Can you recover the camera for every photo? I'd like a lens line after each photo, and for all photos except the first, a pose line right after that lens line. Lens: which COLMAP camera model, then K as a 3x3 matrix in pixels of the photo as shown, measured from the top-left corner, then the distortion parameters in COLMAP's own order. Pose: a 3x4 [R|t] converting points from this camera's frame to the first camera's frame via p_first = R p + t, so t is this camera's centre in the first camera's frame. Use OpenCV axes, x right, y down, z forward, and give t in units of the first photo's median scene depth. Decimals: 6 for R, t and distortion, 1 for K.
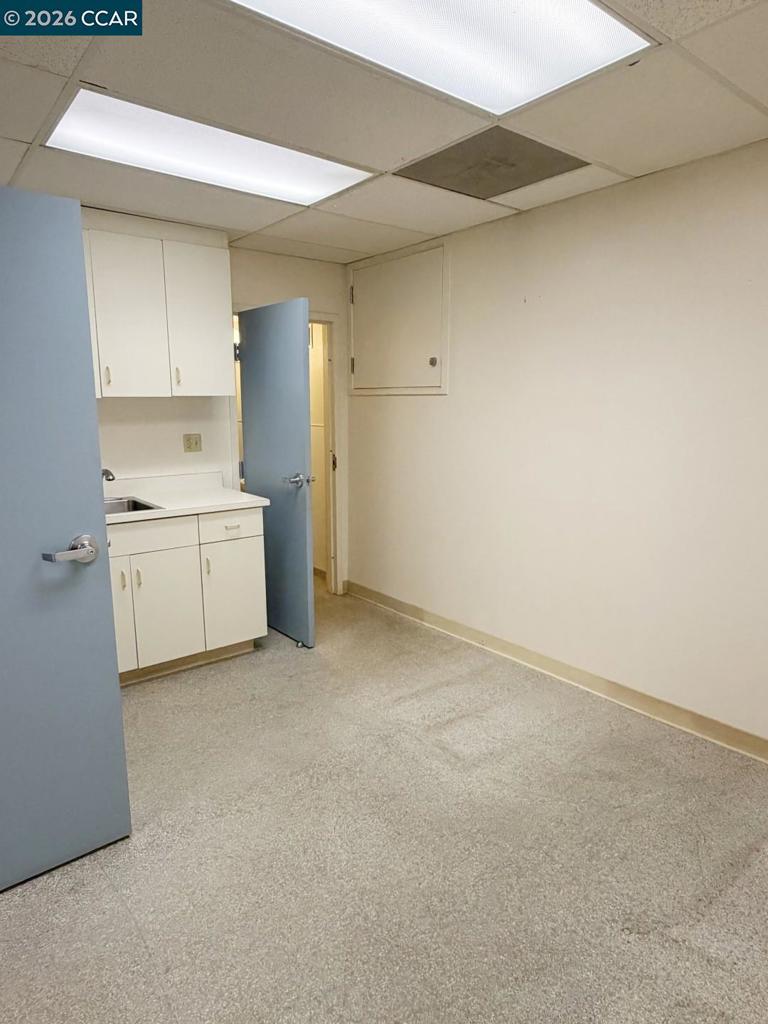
lens RADIAL K [[622.5, 0, 382.7], [0, 622.5, 511.0], [0, 0, 1]] dist [0.007264, -0.000482]
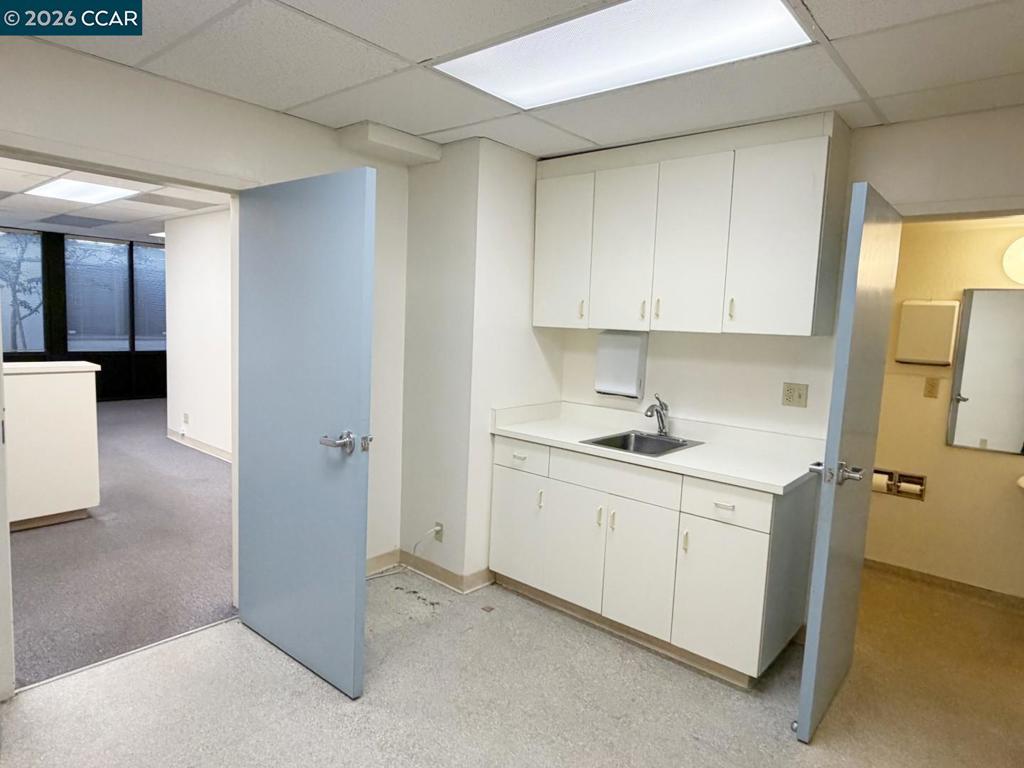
lens RADIAL K [[622.5, 0, 509.9], [0, 622.5, 383.4], [0, 0, 1]] dist [0.007264, -0.000482]
pose [[0.176547, 0.112145, -0.977883, 0.435144], [-0.213398, 0.974219, 0.073198, -0.118863], [0.960881, 0.195755, 0.195927, 0.581043]]
